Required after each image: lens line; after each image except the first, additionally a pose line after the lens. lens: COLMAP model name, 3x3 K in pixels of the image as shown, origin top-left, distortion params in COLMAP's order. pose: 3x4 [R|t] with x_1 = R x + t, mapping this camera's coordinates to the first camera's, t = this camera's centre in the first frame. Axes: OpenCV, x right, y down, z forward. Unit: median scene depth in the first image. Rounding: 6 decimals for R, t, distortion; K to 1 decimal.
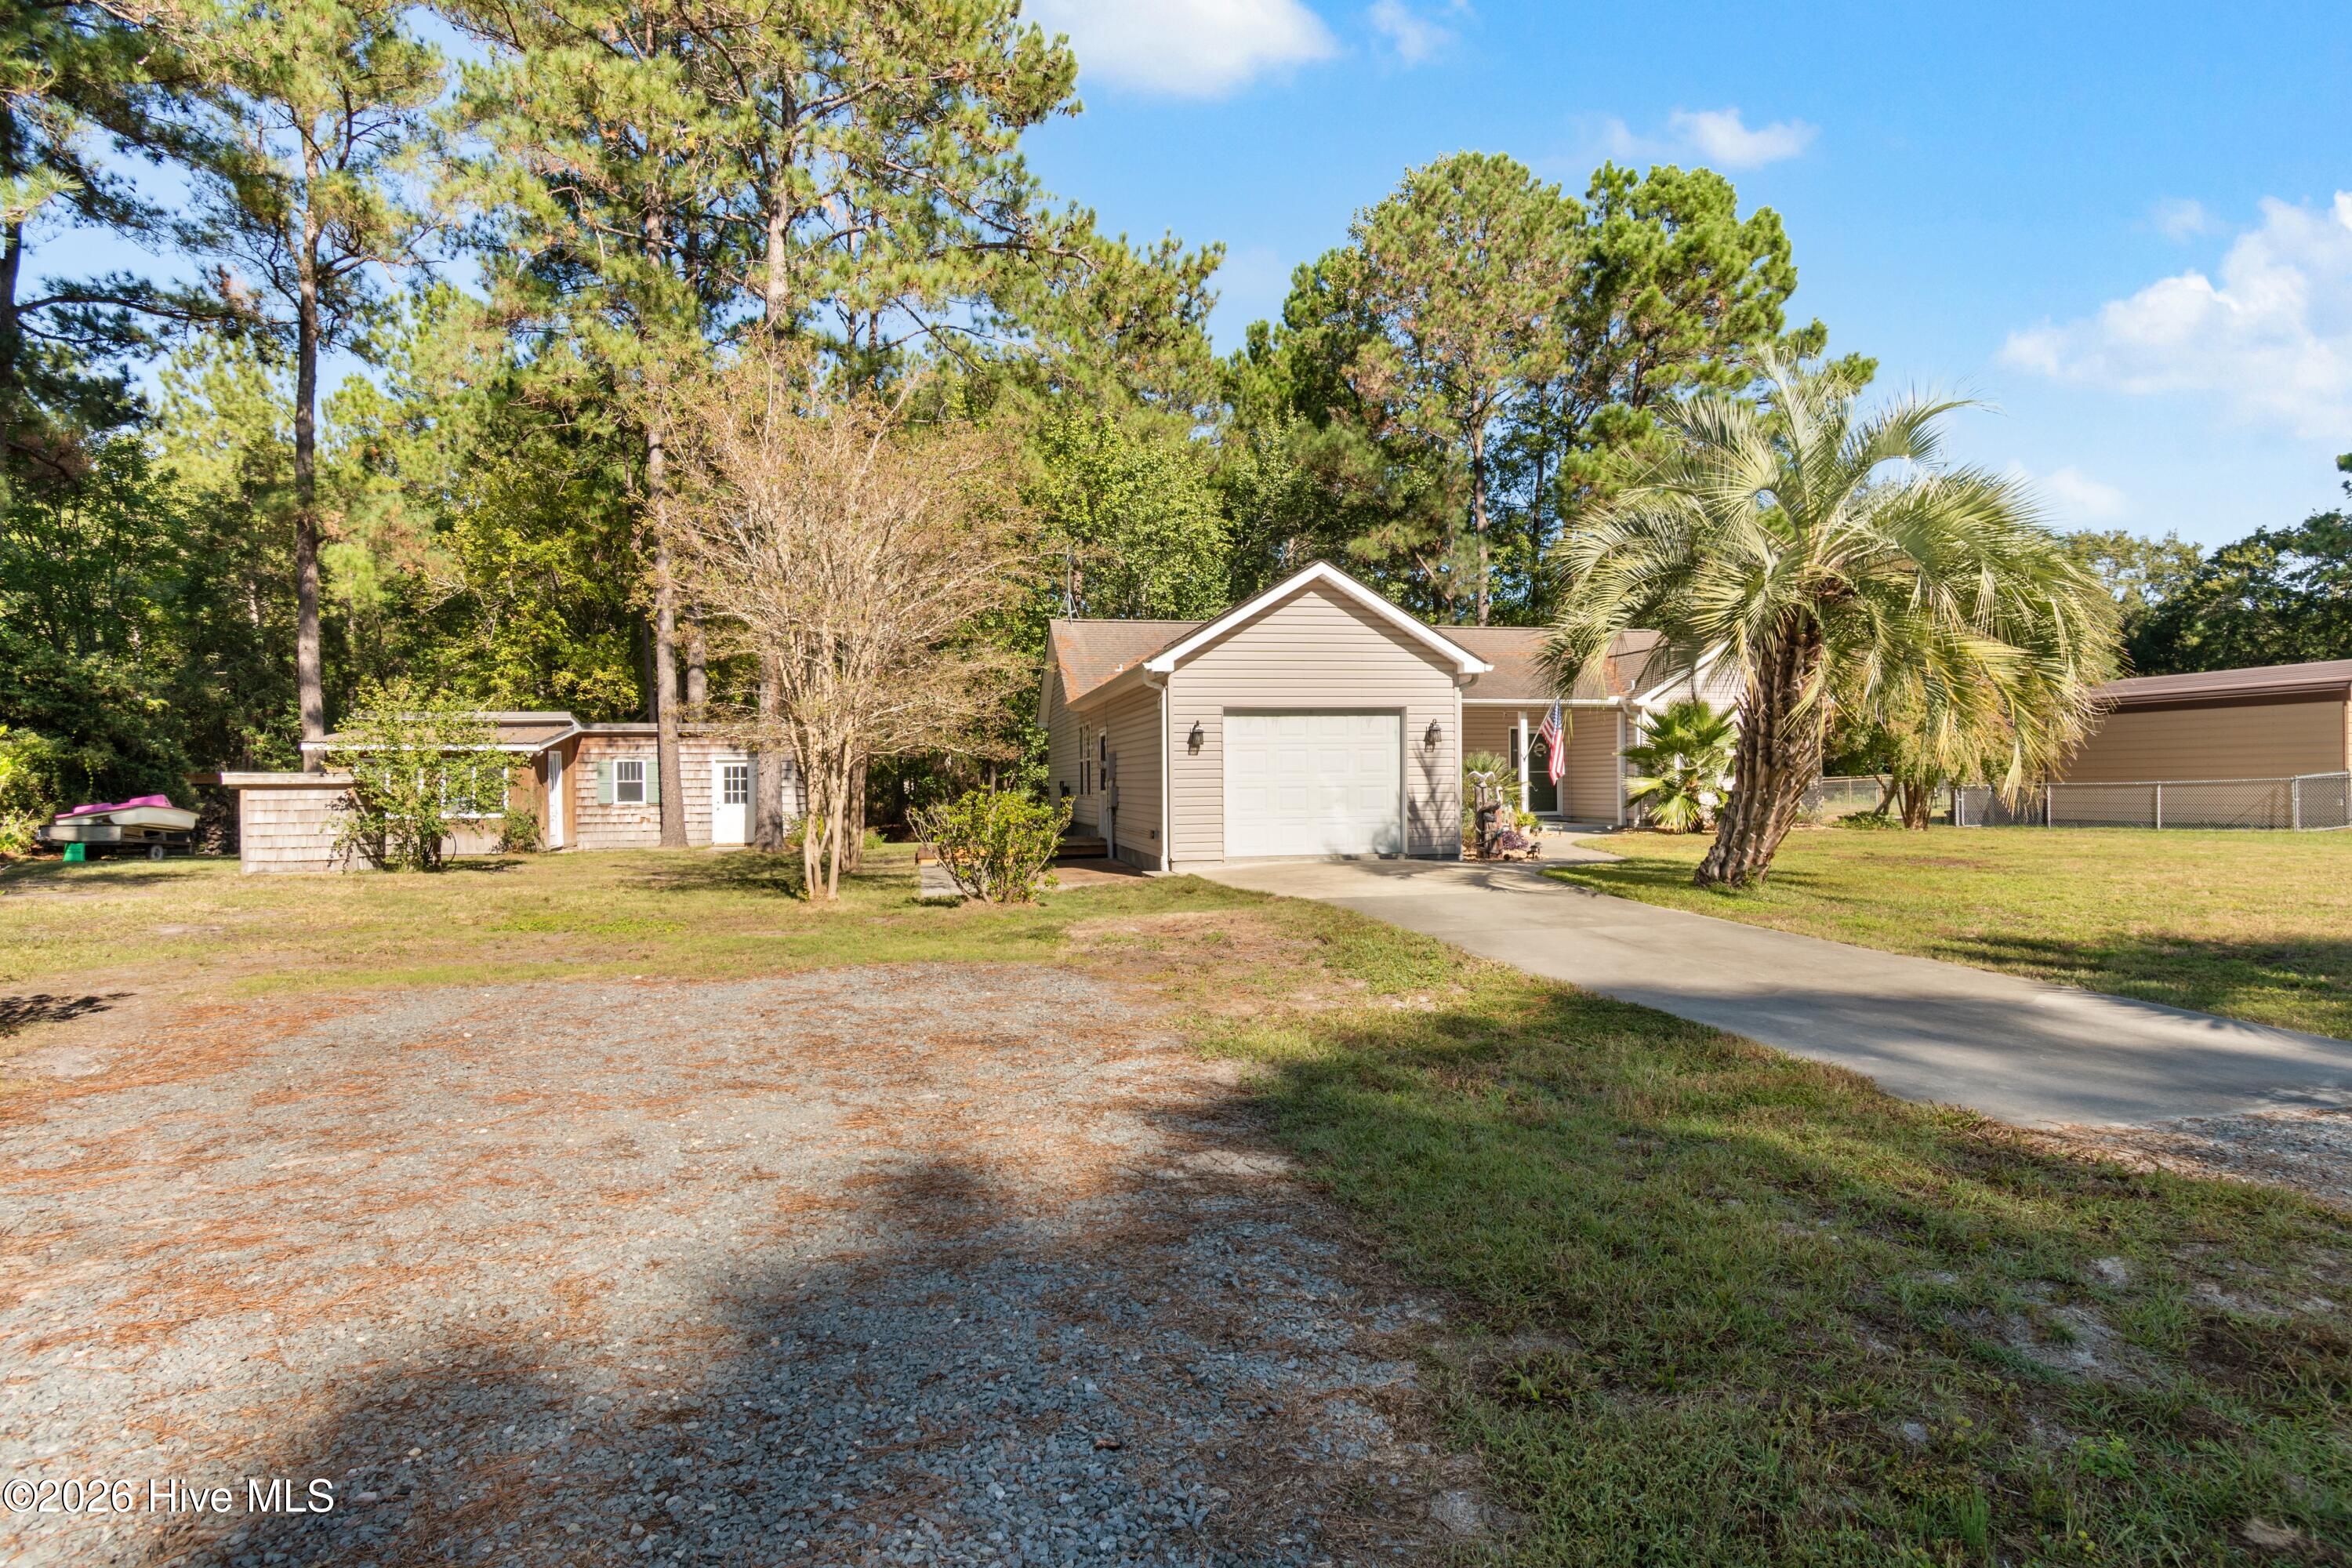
lens RADIAL K [[1254.4, 0, 1186.2], [0, 1254.4, 787.8], [0, 0, 1]] dist [0.002993, -0.001555]
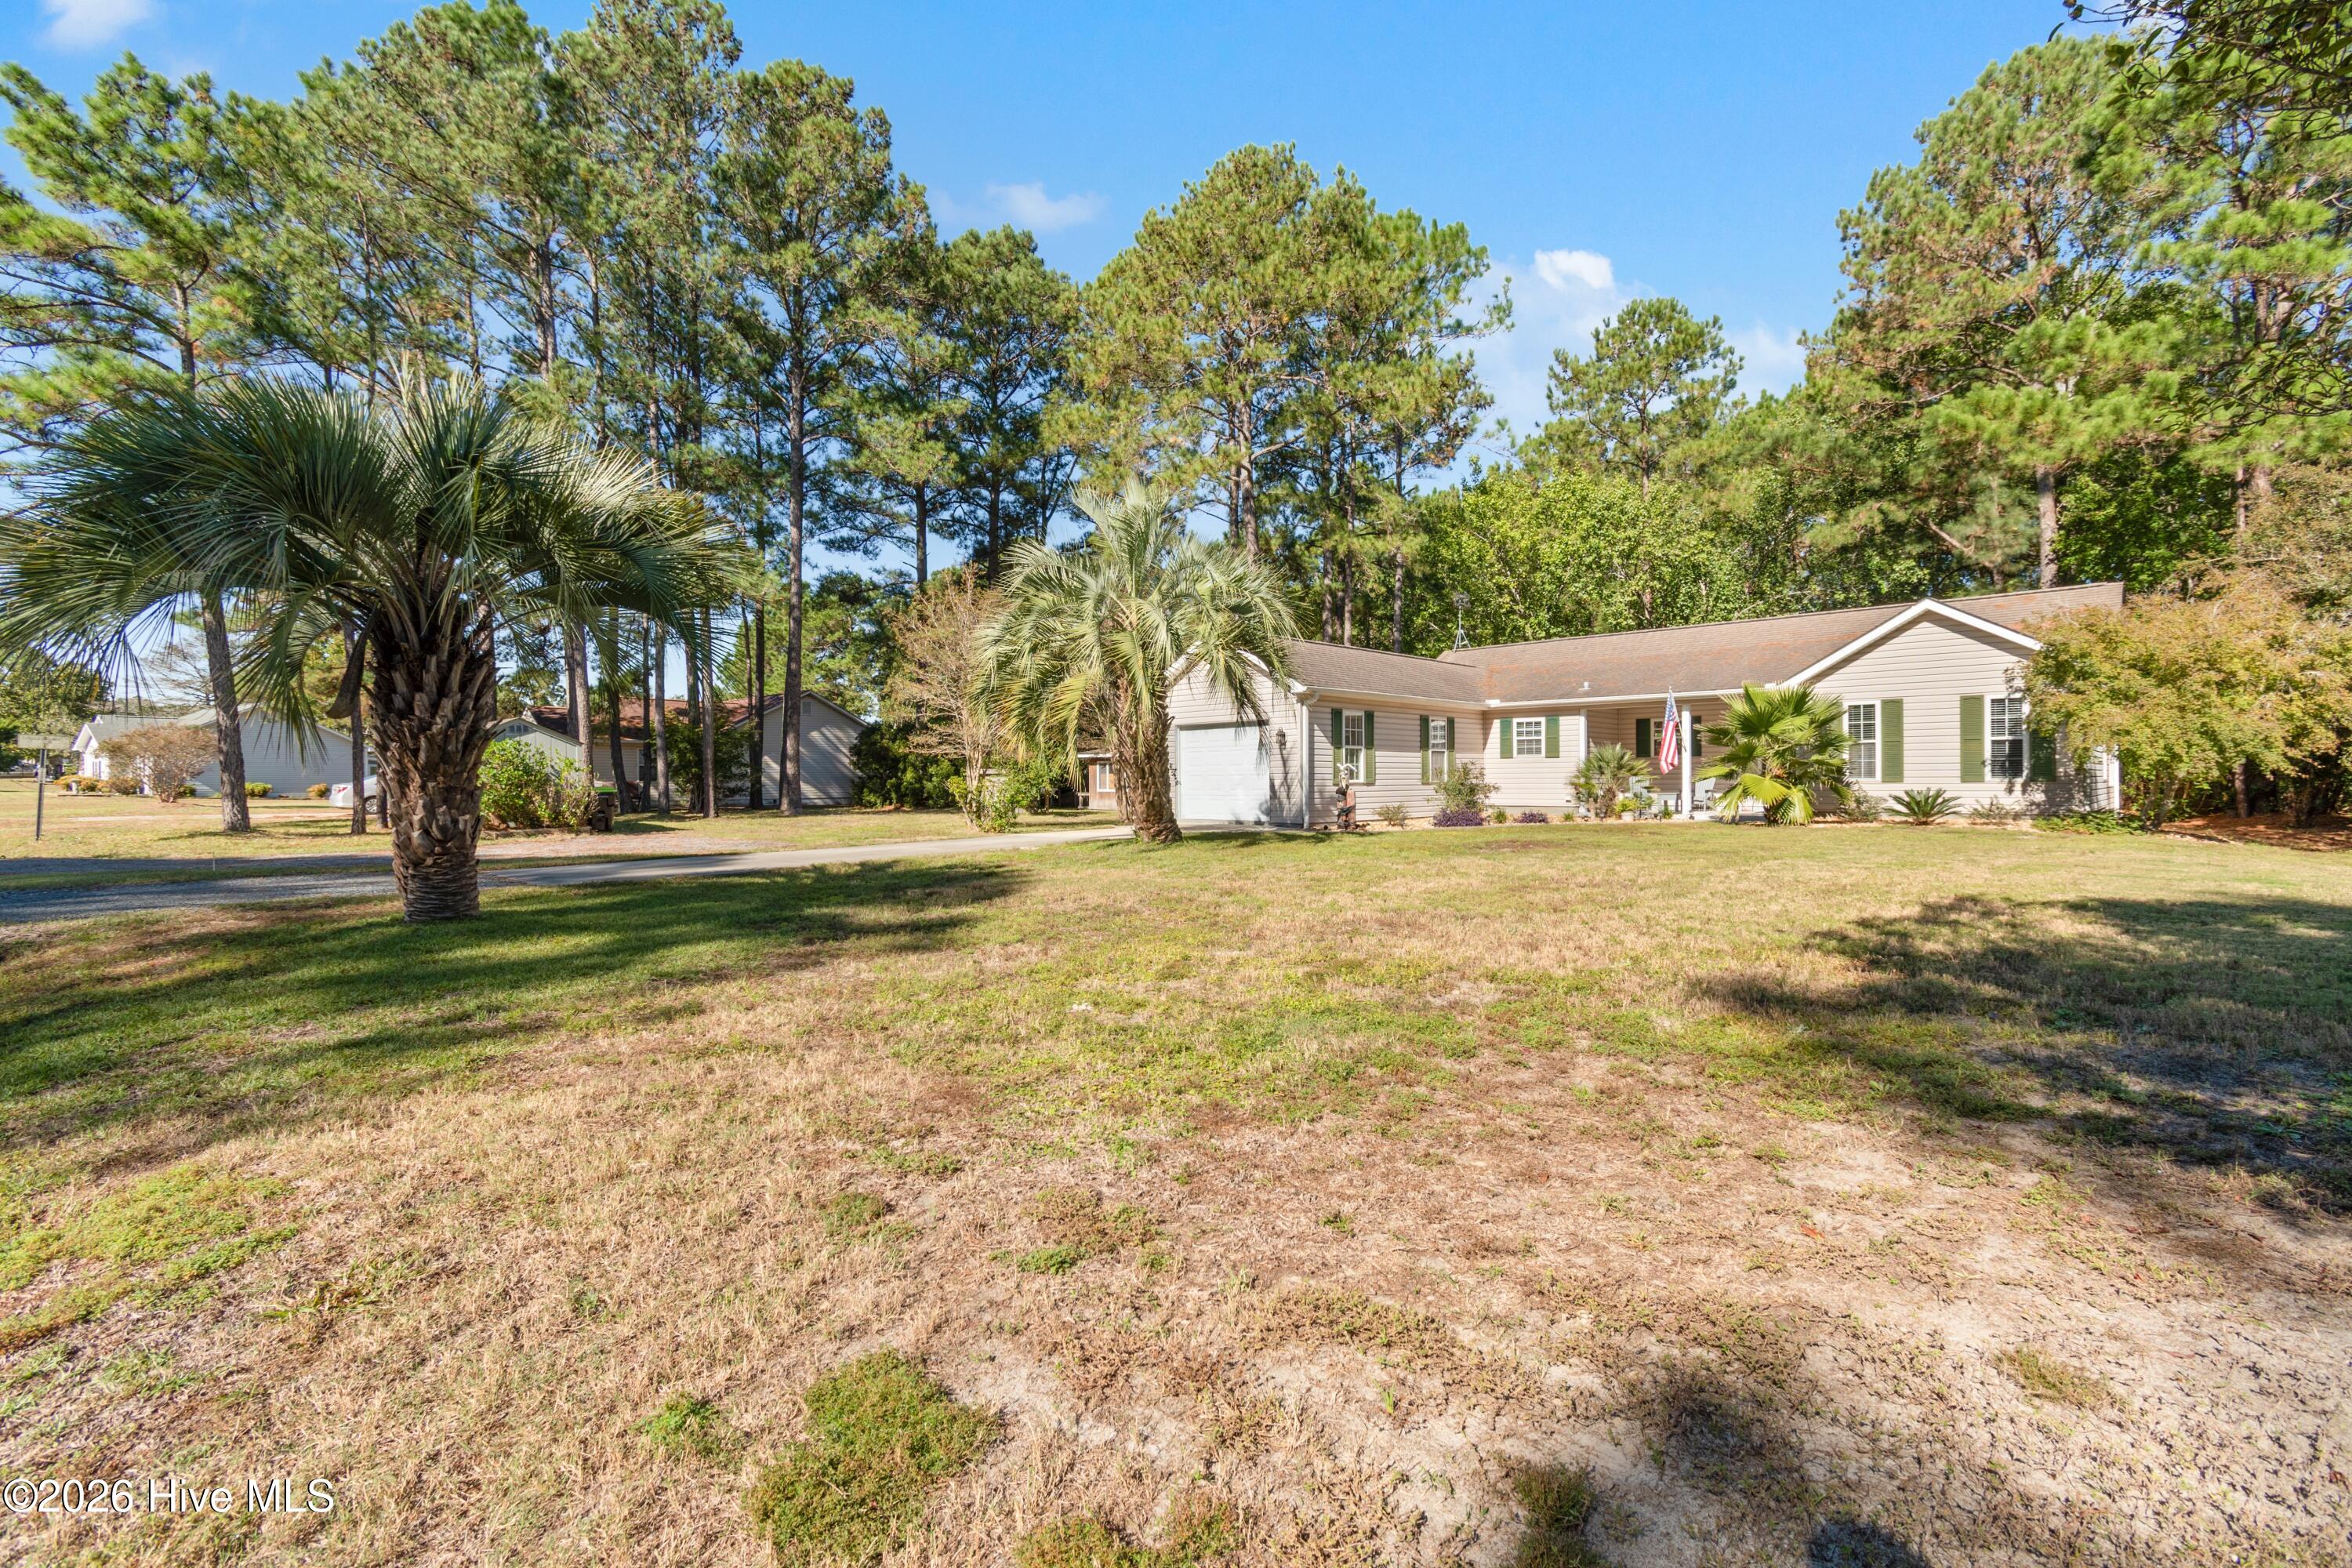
lens RADIAL K [[1022.0, 0, 1175.0], [0, 1022.0, 778.3], [0, 0, 1]] dist [-0.001119, -0.001136]
pose [[0.546517, 0.003046, -0.837443, 0.696281], [-0.002358, 0.999995, 0.002099, 0.000764], [0.837445, 0.000827, 0.546521, 0.157430]]
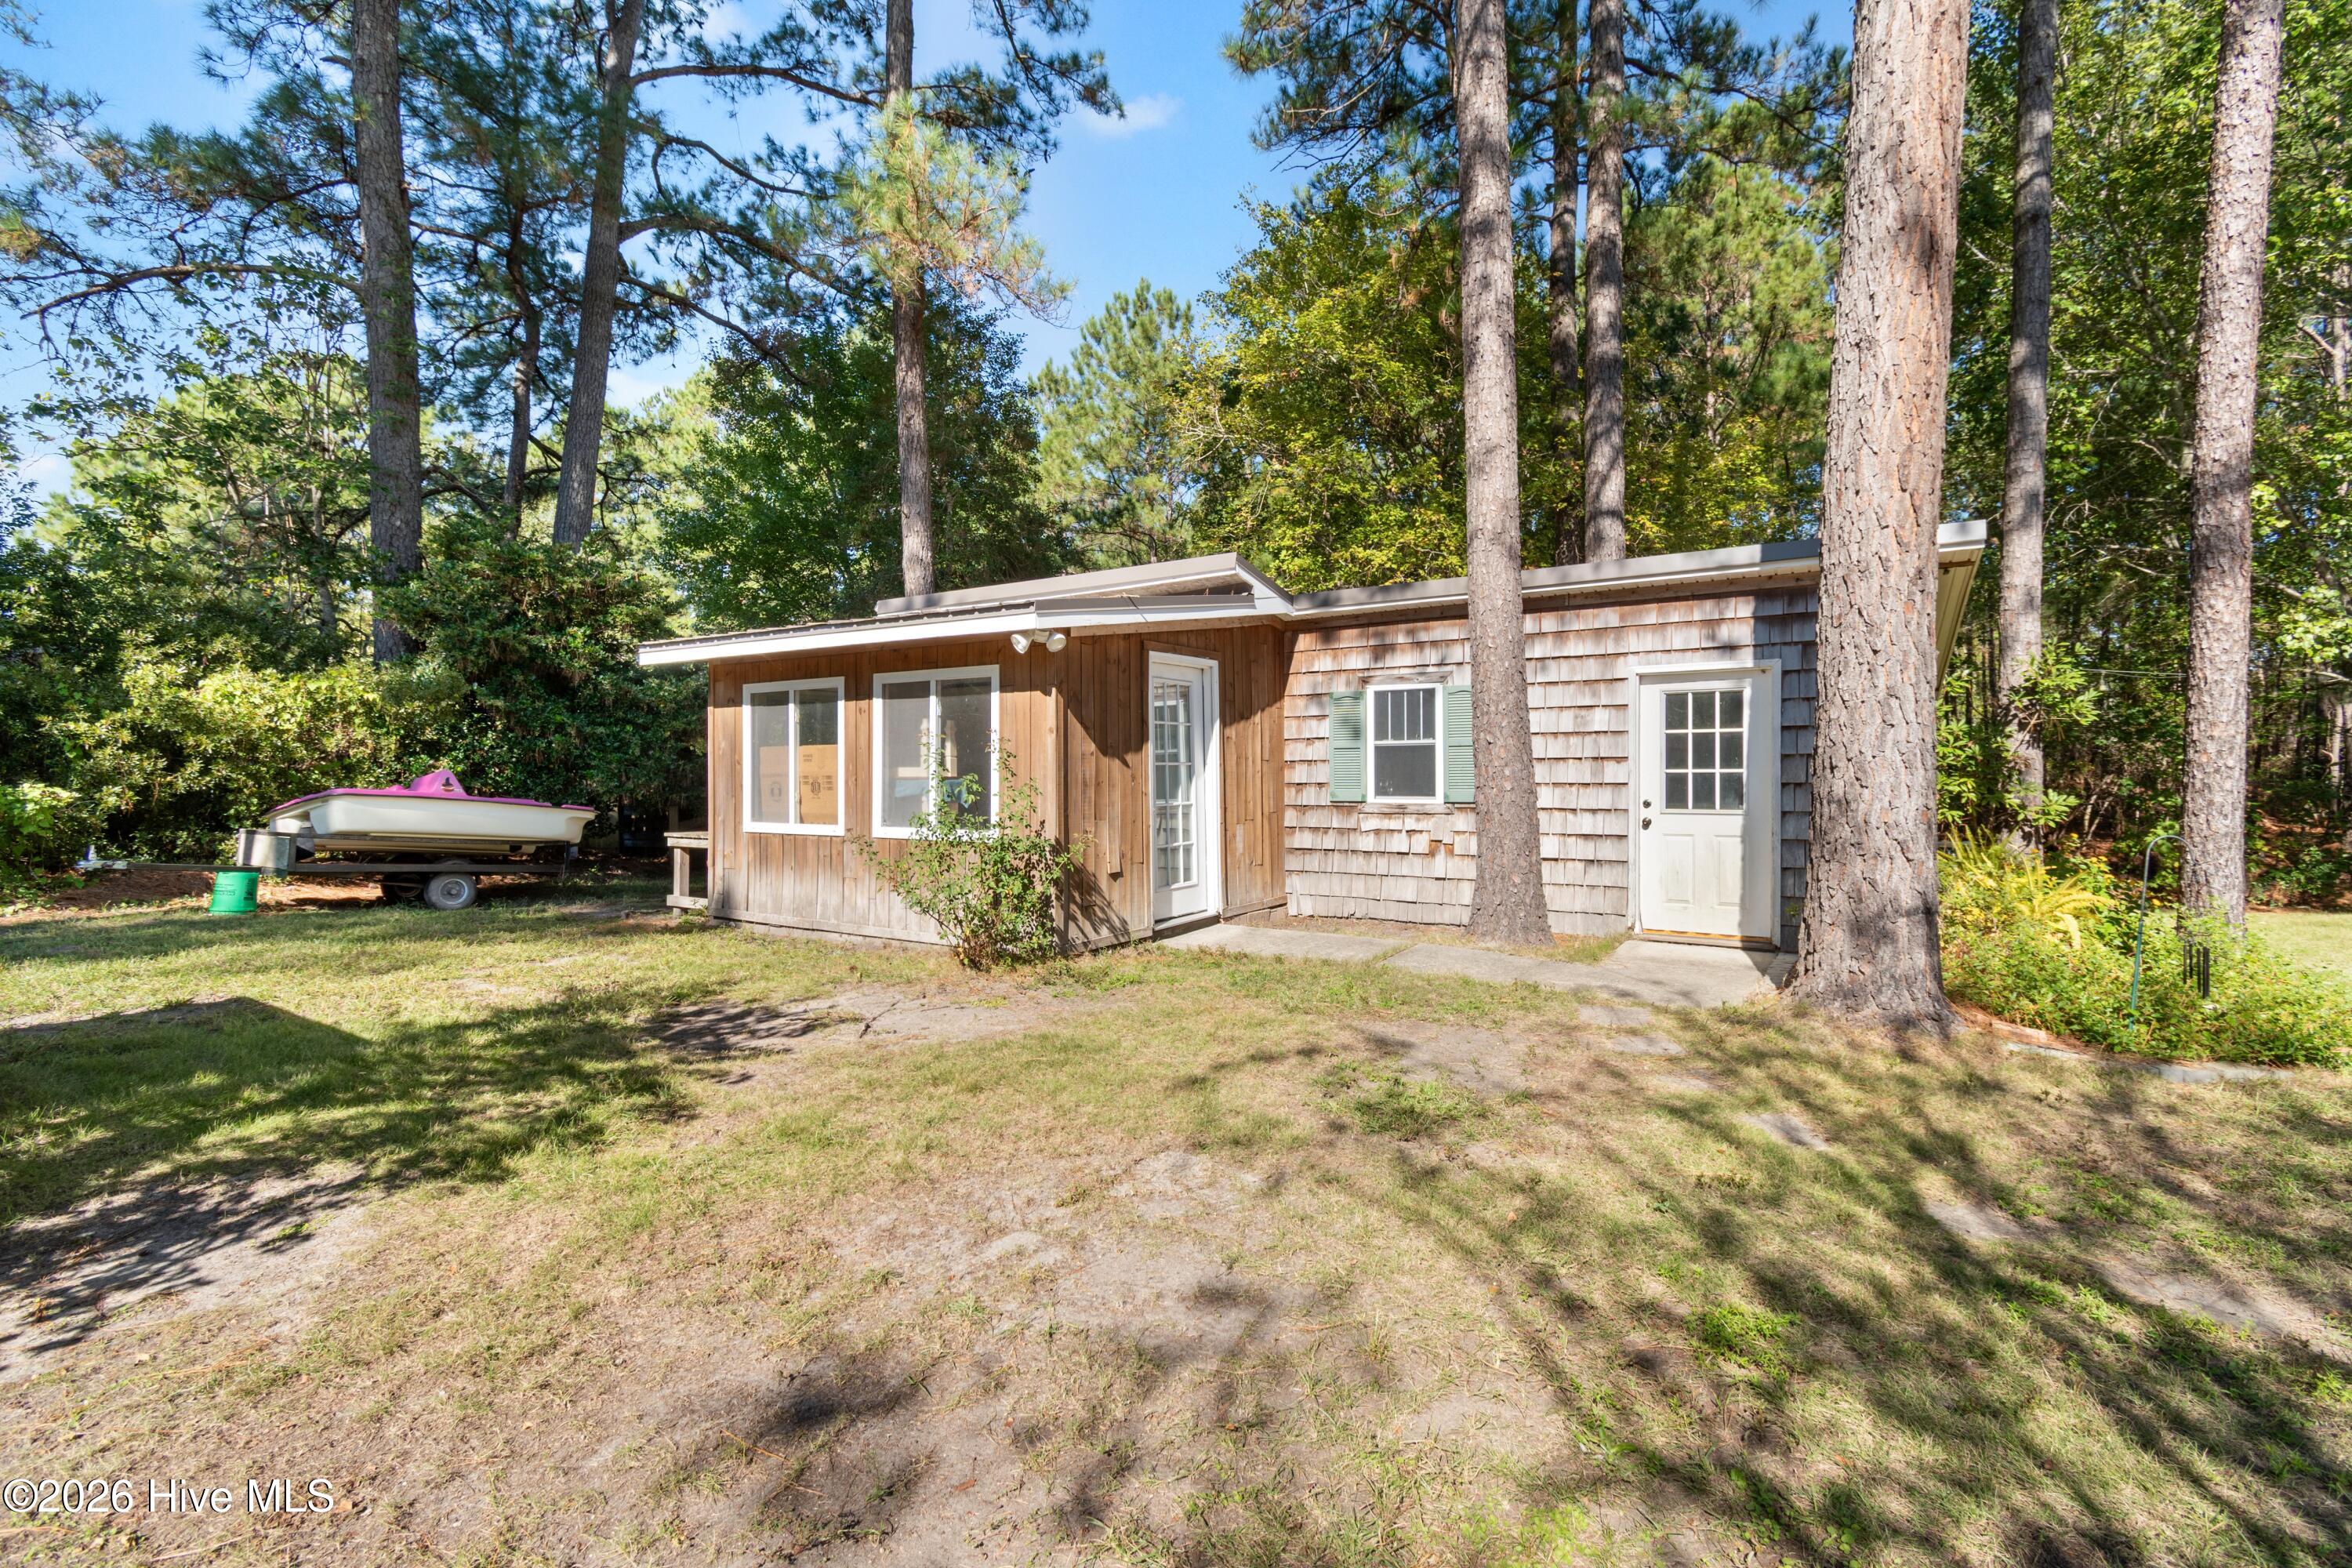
lens RADIAL K [[1022.0, 0, 1187.6], [0, 1022.0, 784.2], [0, 0, 1]] dist [-0.001119, -0.001136]
pose [[0.706053, 0.010812, -0.708077, -0.273481], [-0.001187, 0.999900, 0.014085, 0.003054], [0.708158, -0.009105, 0.705995, 0.739916]]
